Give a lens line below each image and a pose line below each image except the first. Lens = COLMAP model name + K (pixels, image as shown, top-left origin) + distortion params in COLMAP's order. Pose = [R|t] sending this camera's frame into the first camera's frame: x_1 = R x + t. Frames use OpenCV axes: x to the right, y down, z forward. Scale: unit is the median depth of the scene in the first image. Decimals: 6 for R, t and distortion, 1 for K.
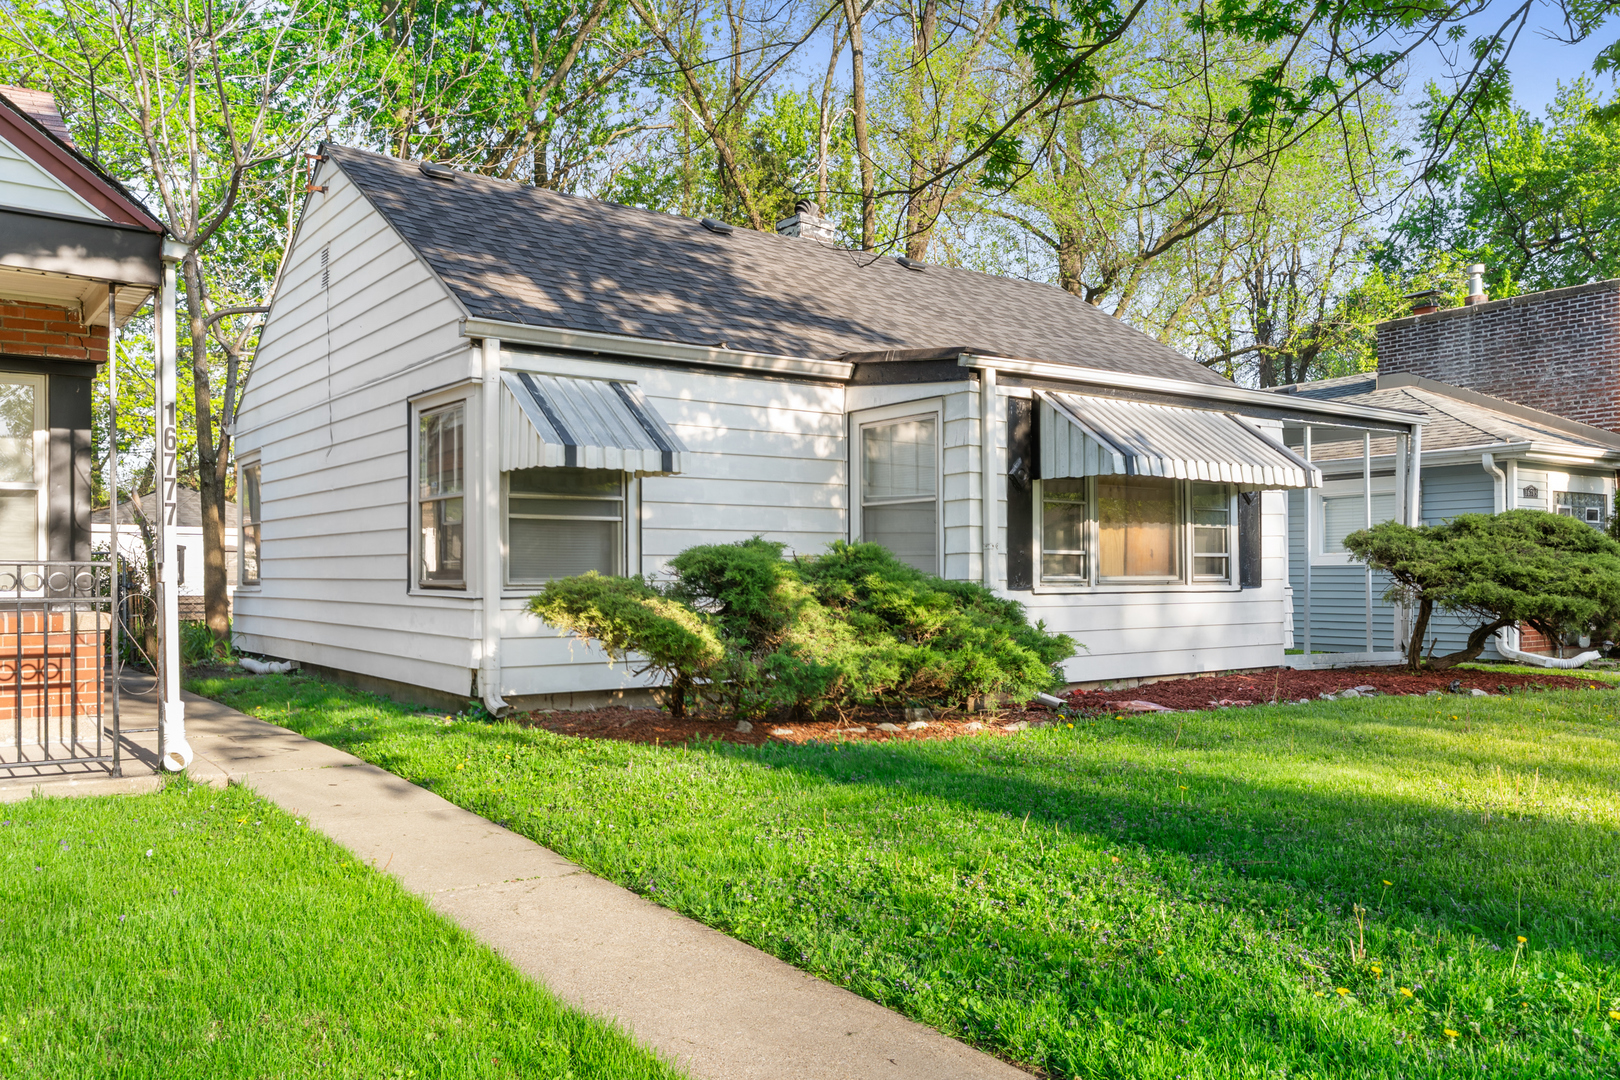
lens RADIAL K [[1286.0, 0, 810.0], [0, 1286.0, 540.0], [0, 0, 1]] dist [-0.013229, -0.003615]
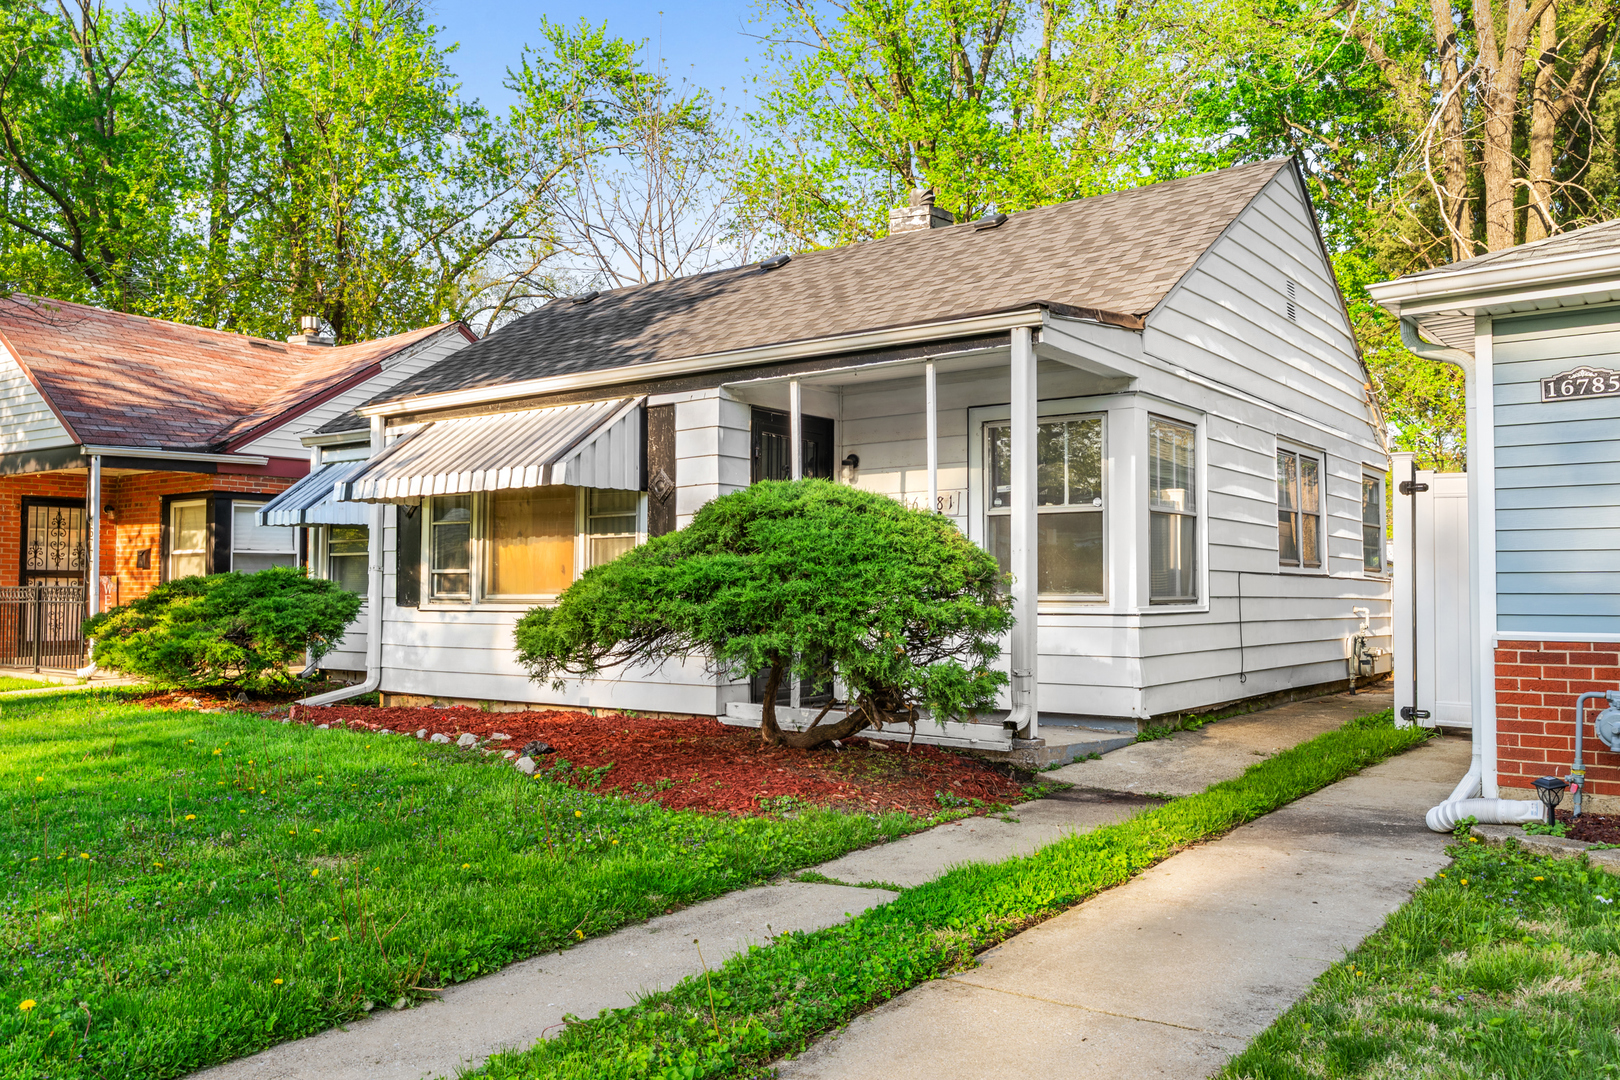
lens RADIAL K [[1286.0, 0, 810.0], [0, 1286.0, 540.0], [0, 0, 1]] dist [-0.013229, -0.003615]
pose [[0.296003, -0.034297, -0.954571, 1.302463], [0.029561, 0.999205, -0.026734, 0.020580], [0.954729, -0.020304, 0.296782, 0.981996]]
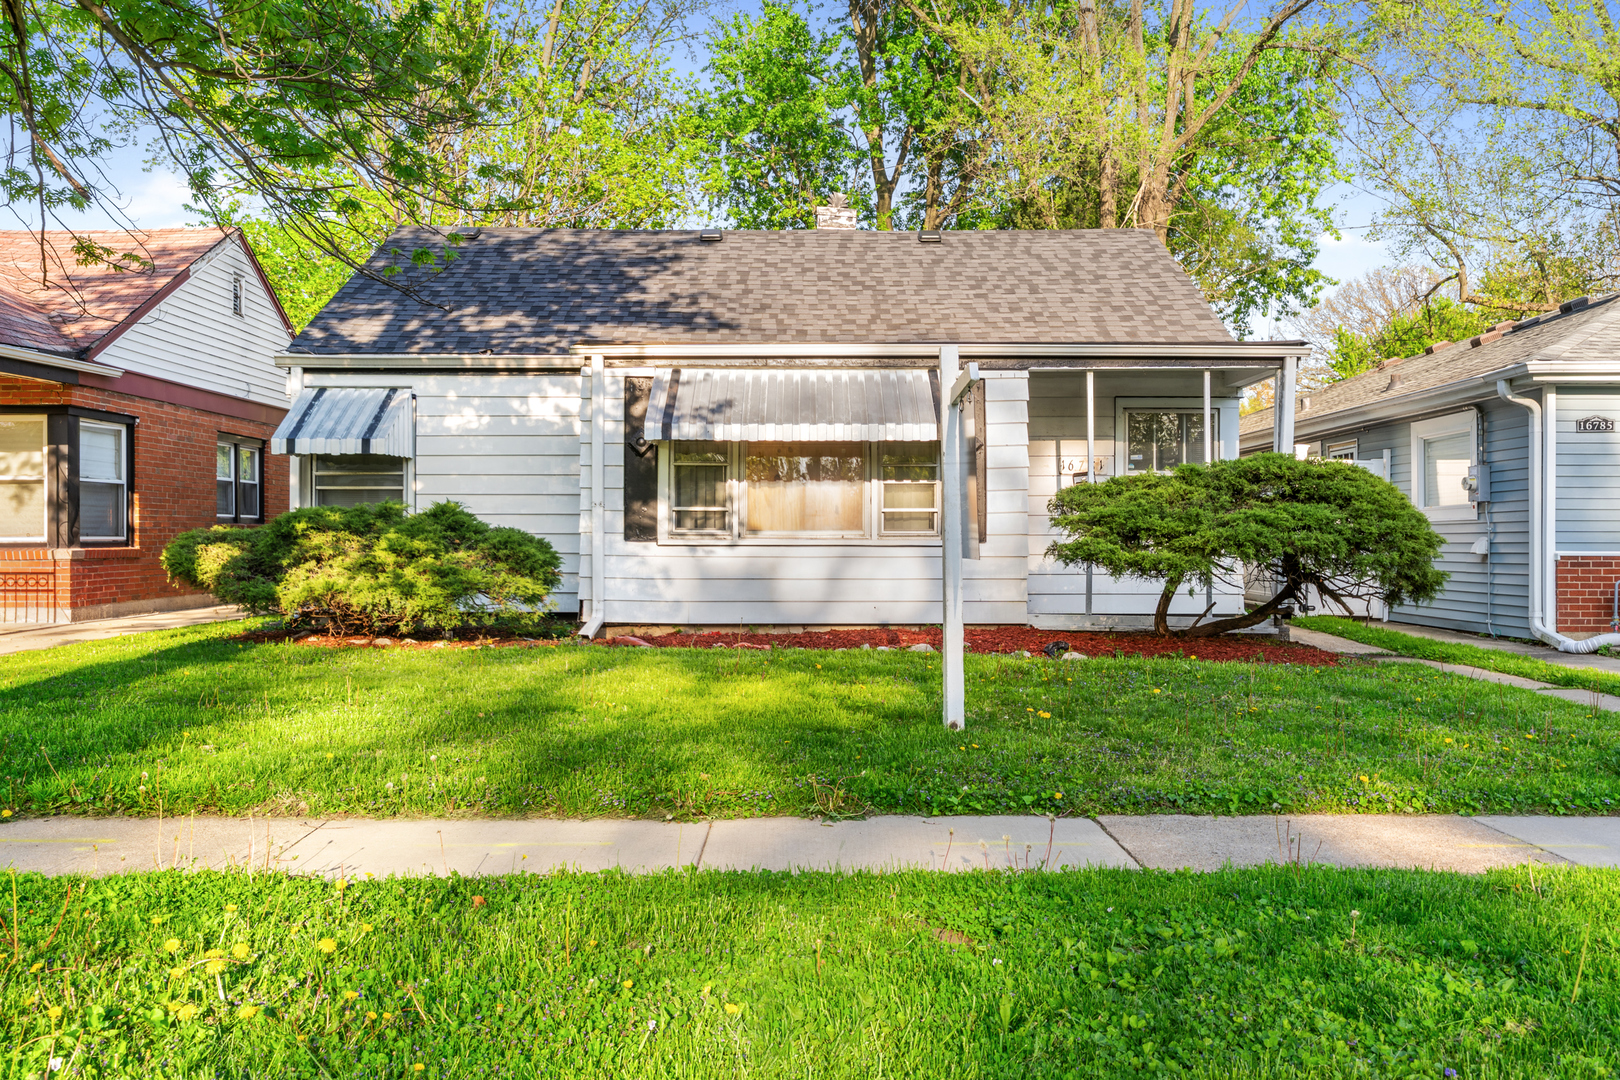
lens RADIAL K [[1247.5, 0, 810.0], [0, 1247.5, 540.0], [0, 0, 1]] dist [-0.007569, -0.001733]
pose [[0.808071, 0.006837, -0.589045, 0.935743], [0.013215, 0.999471, 0.029730, 0.004903], [0.588937, -0.031808, 0.807553, 0.170936]]
